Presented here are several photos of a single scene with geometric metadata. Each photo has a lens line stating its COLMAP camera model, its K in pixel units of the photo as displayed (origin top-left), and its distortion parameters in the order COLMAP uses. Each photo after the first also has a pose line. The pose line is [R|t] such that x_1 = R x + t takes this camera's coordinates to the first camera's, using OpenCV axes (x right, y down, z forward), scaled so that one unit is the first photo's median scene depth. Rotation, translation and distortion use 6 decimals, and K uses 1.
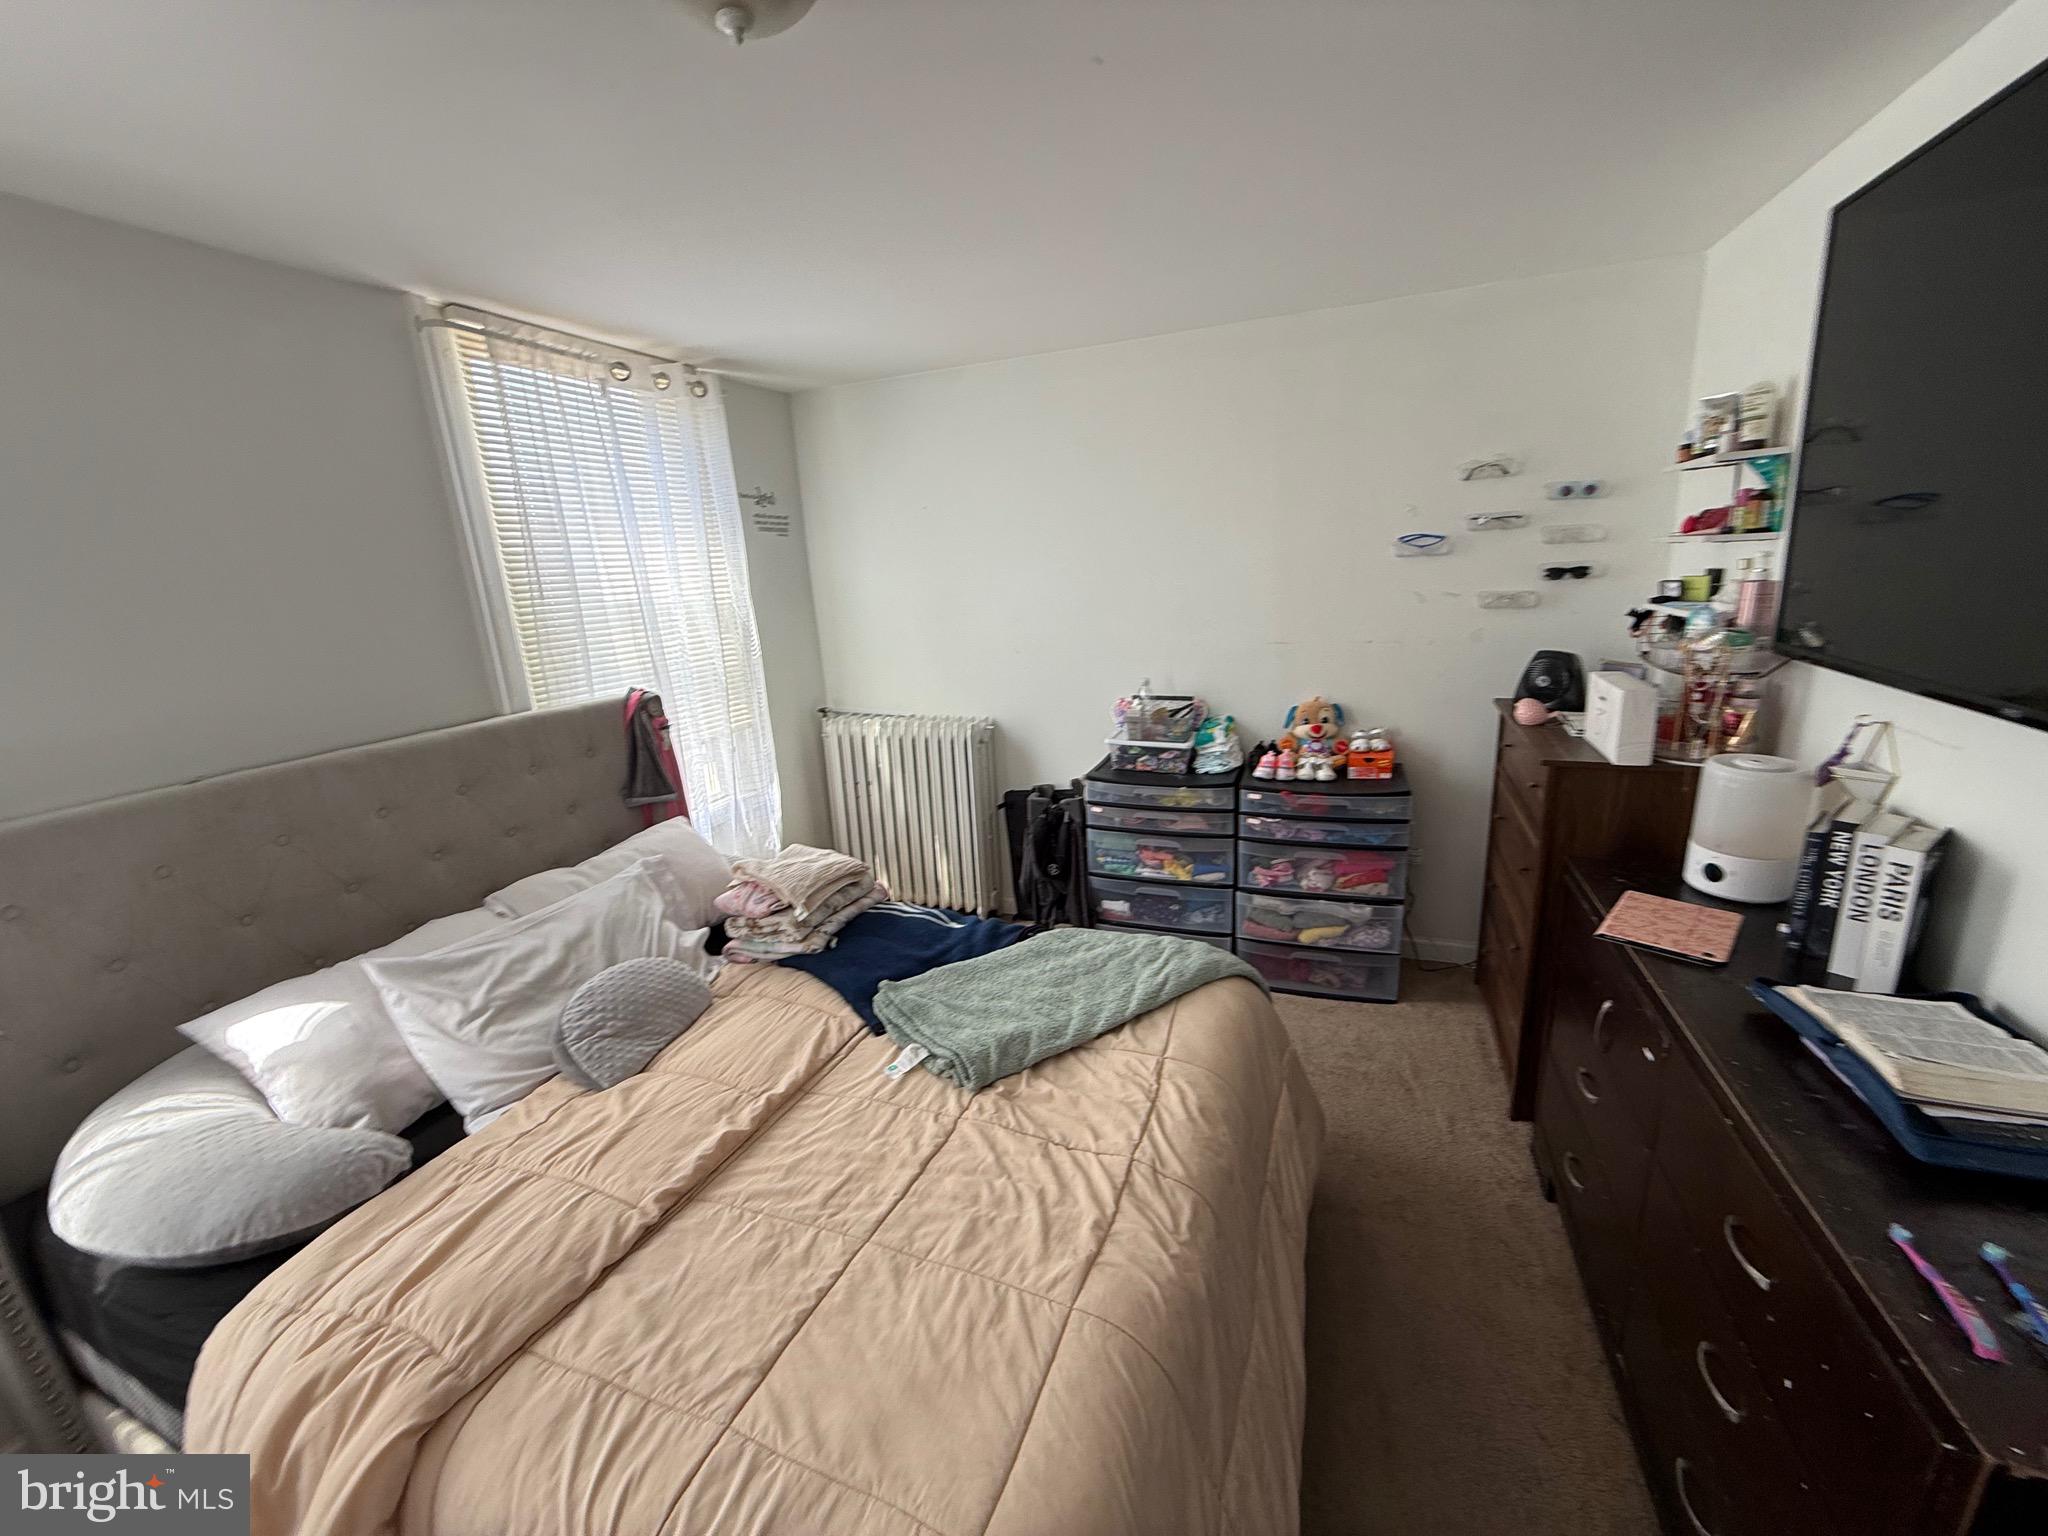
lens RADIAL K [[820.1, 0, 1015.4], [0, 820.1, 762.2], [0, 0, 1]] dist [-0.001148, 0.000535]
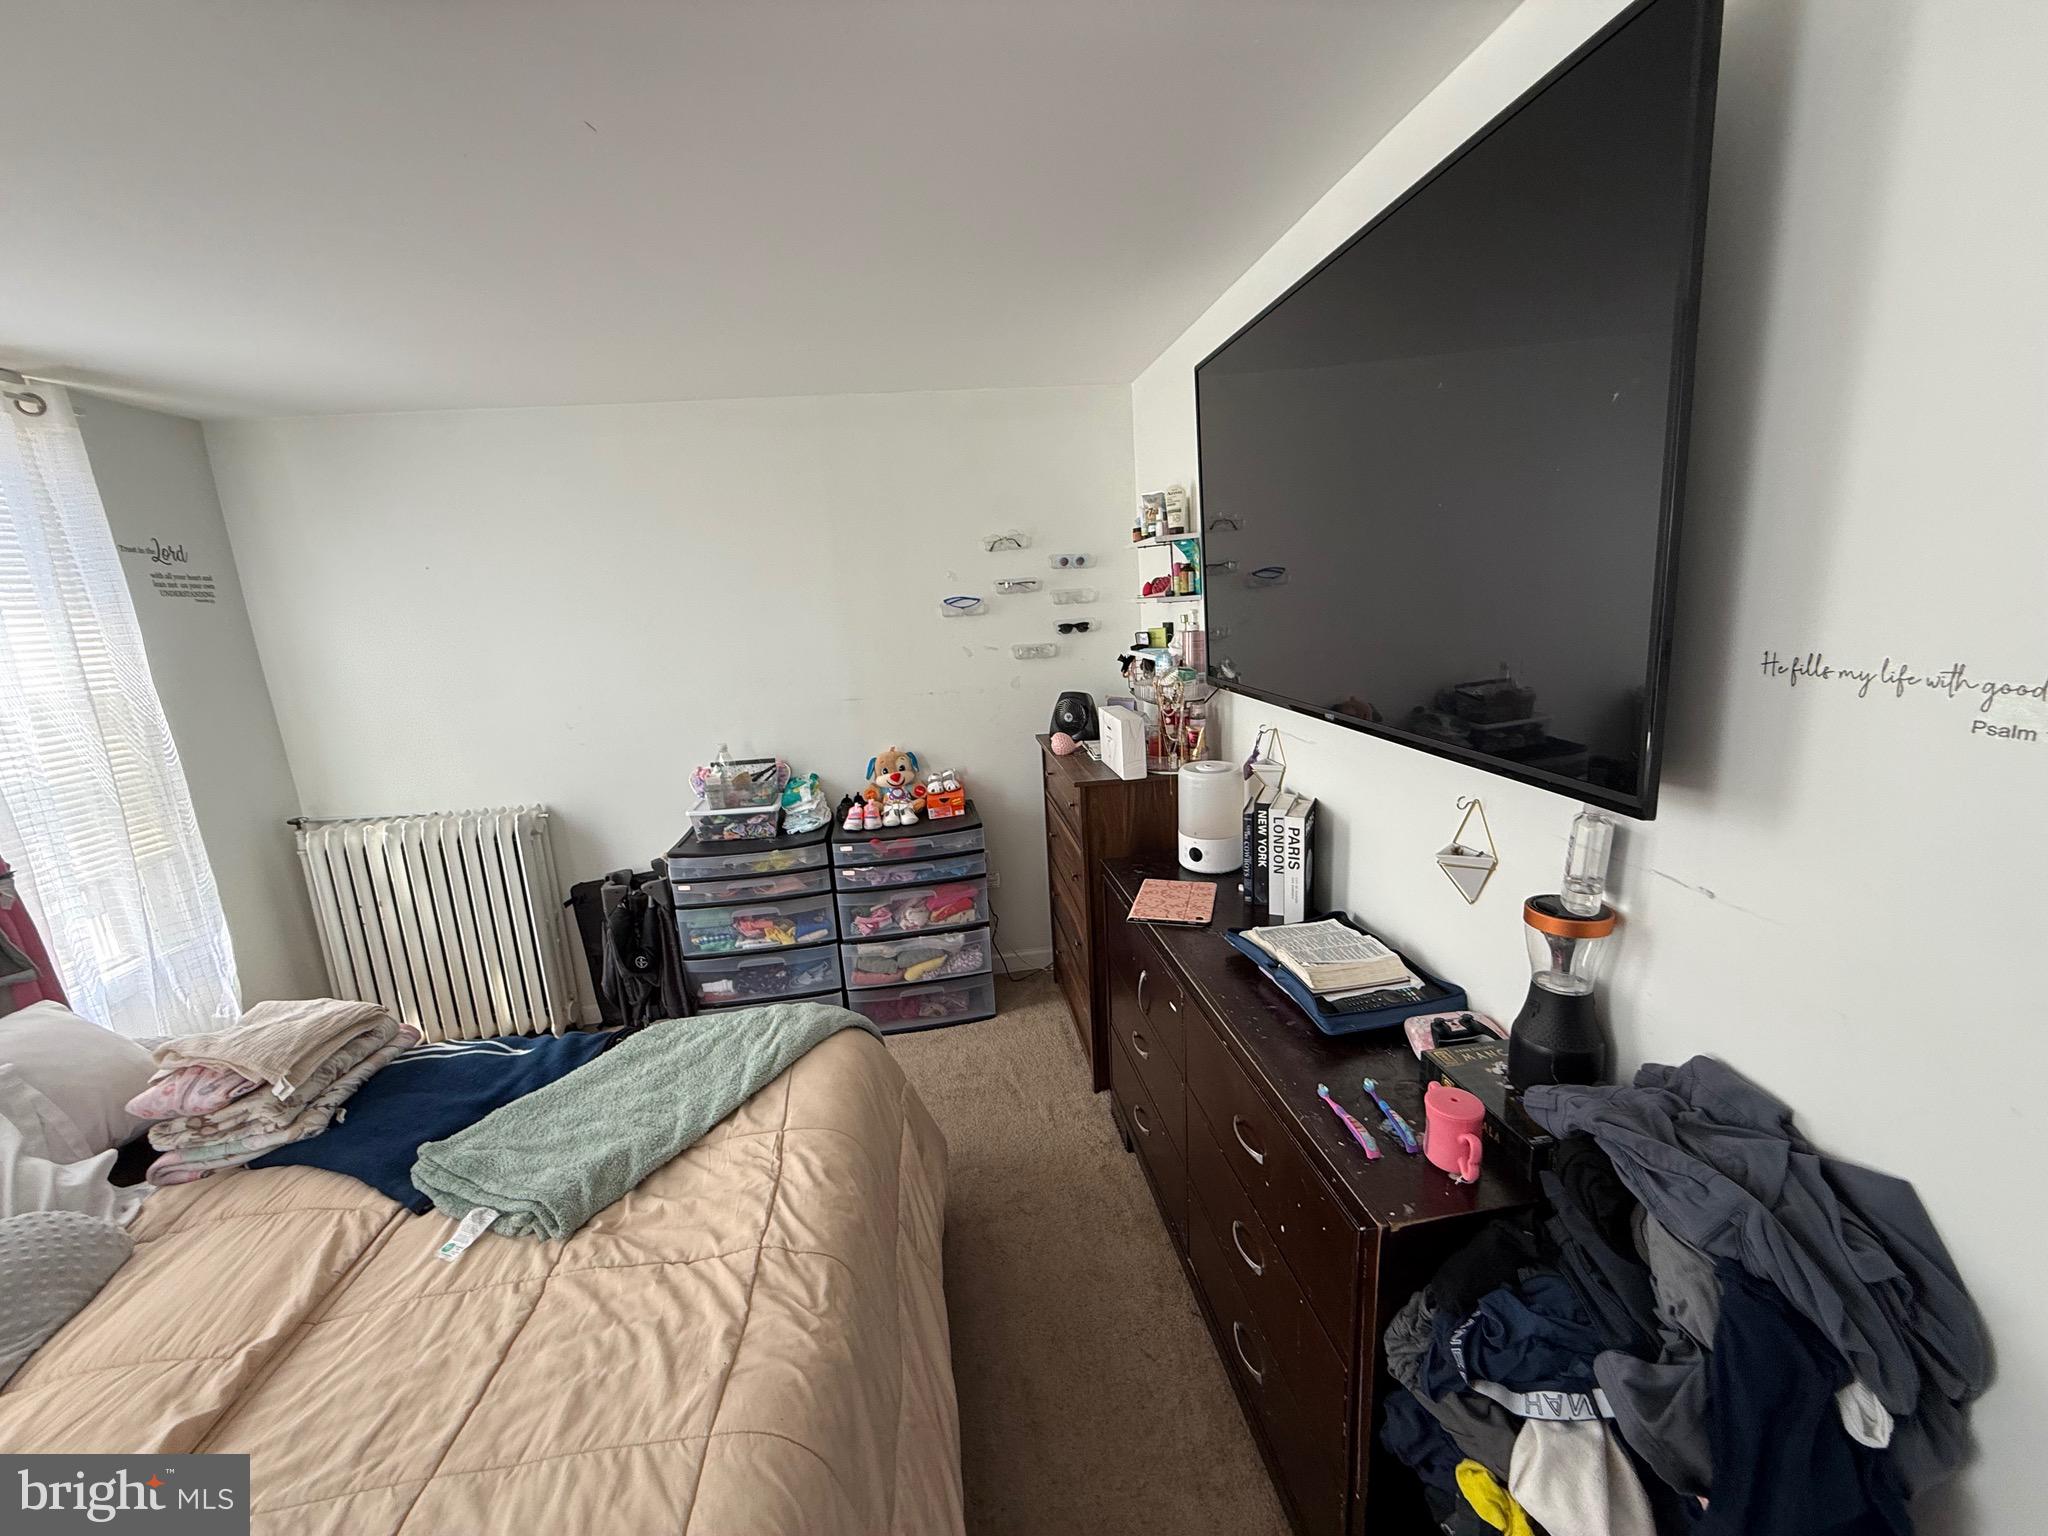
lens RADIAL K [[820.1, 0, 1017.7], [0, 820.1, 762.5], [0, 0, 1]] dist [-0.001148, 0.000535]
pose [[0.875699, -0.099823, 0.472426, 0.008422], [0.132557, 0.990506, -0.036418, 0.000765], [-0.464306, 0.094515, 0.880617, -0.021788]]
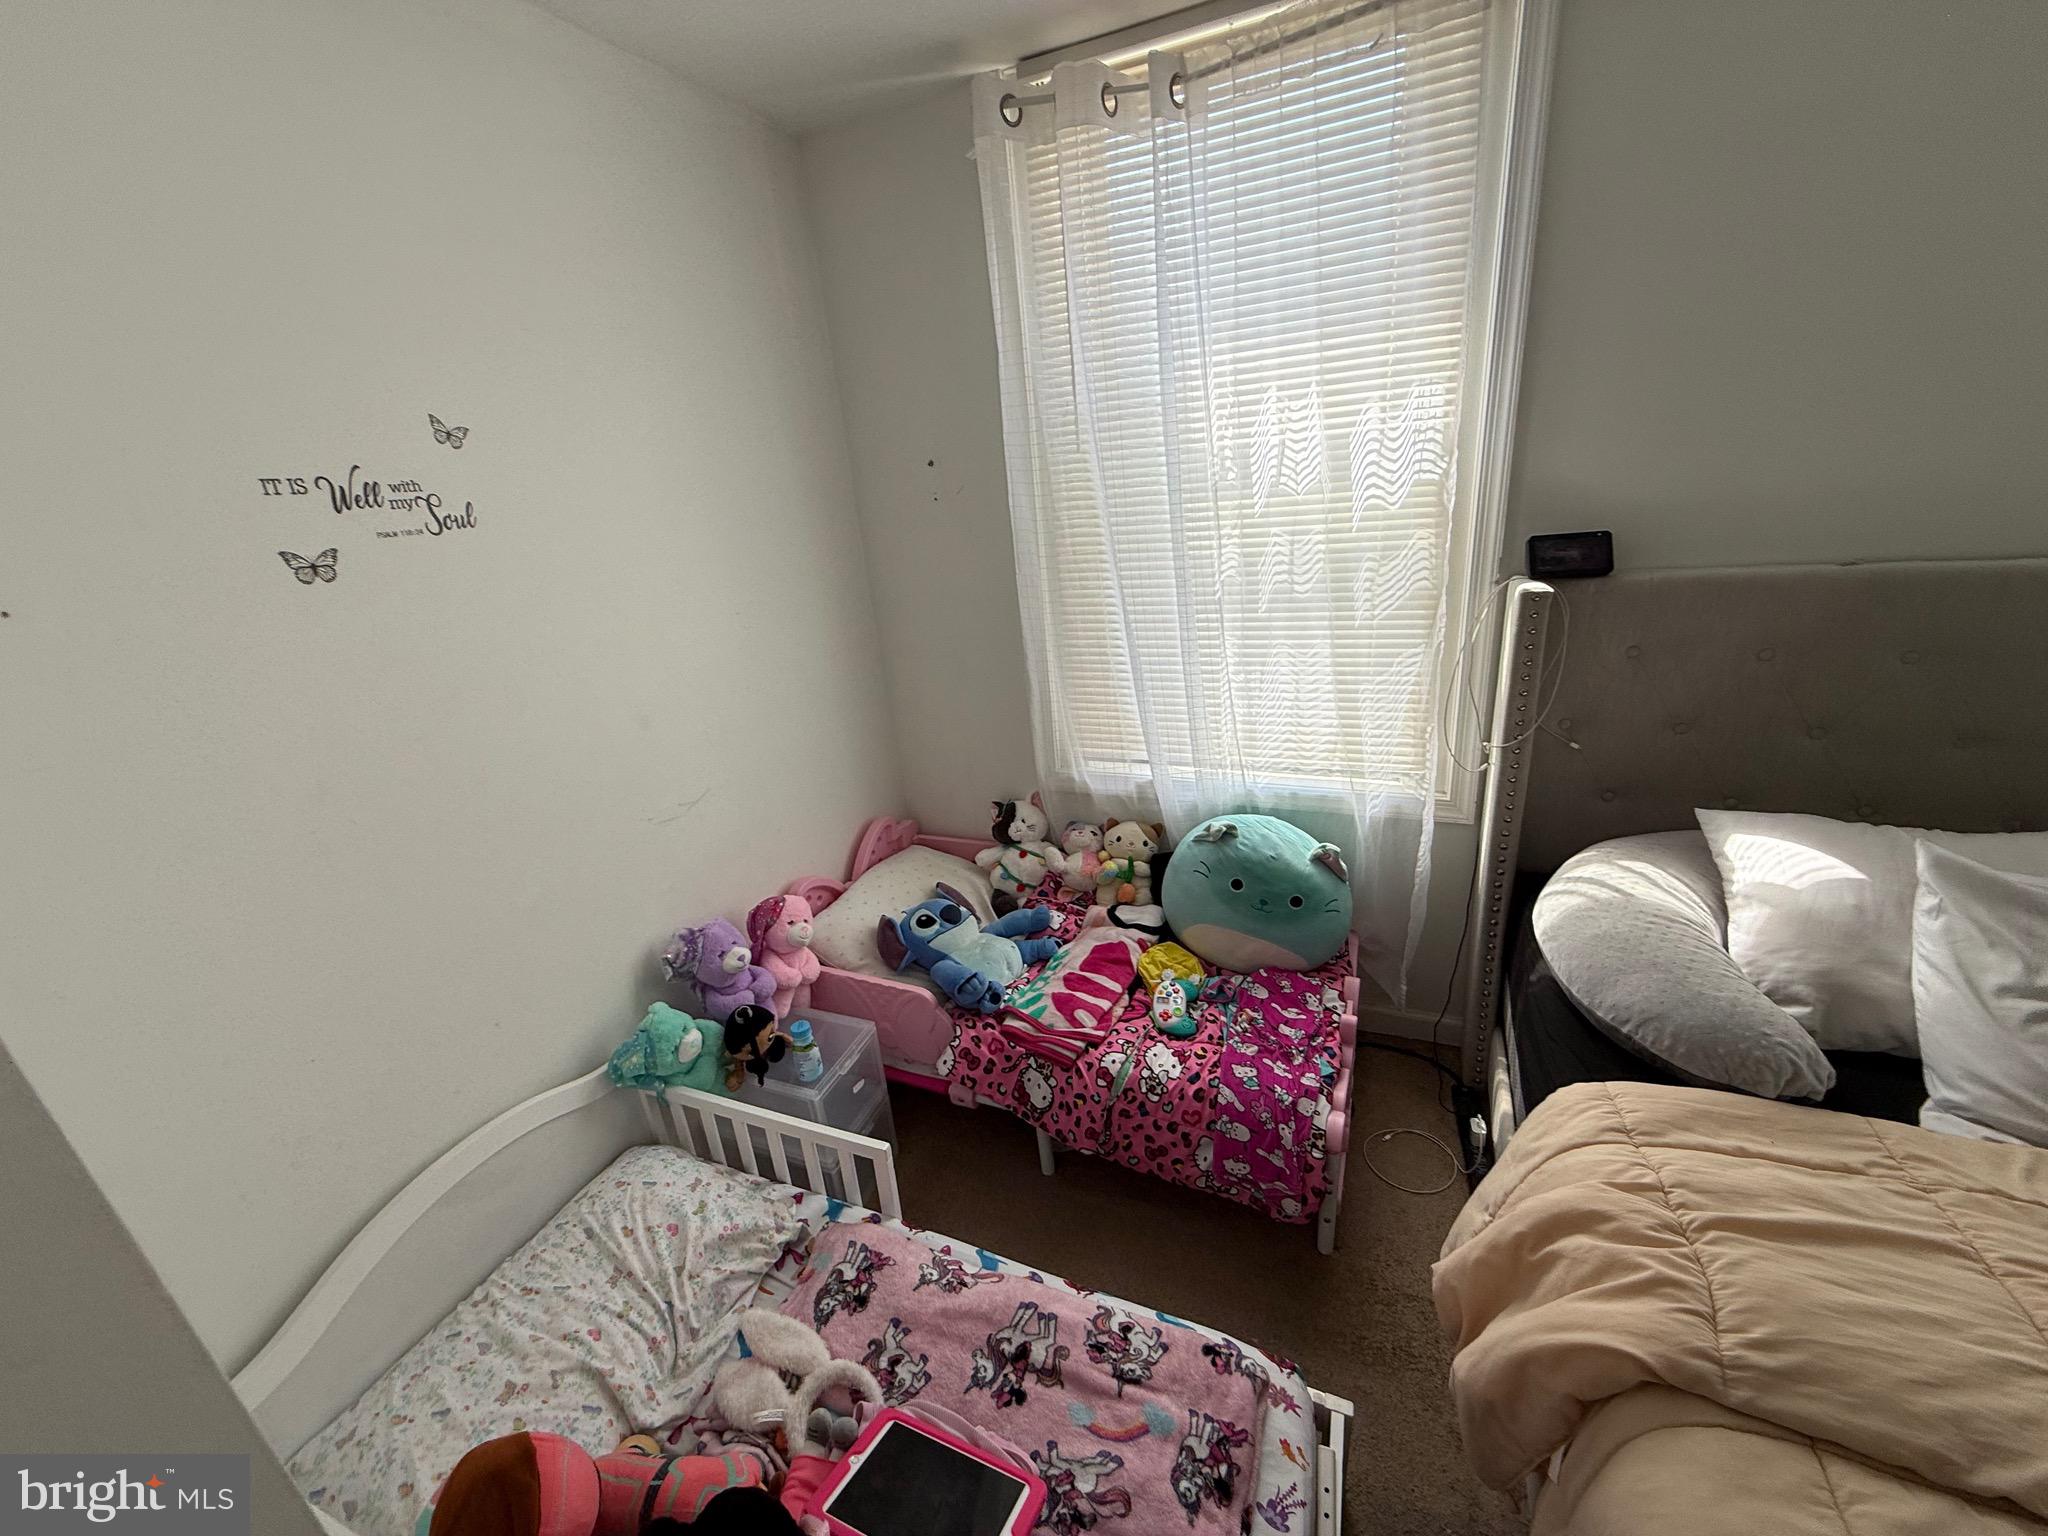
lens RADIAL K [[820.1, 0, 1018.9], [0, 820.1, 761.2], [0, 0, 1]] dist [-0.001148, 0.000535]
pose [[-0.016554, 0.405113, -0.914117, -0.106813], [-0.152646, 0.902501, 0.402729, -0.002118], [0.988142, 0.146203, 0.046899, 0.118110]]
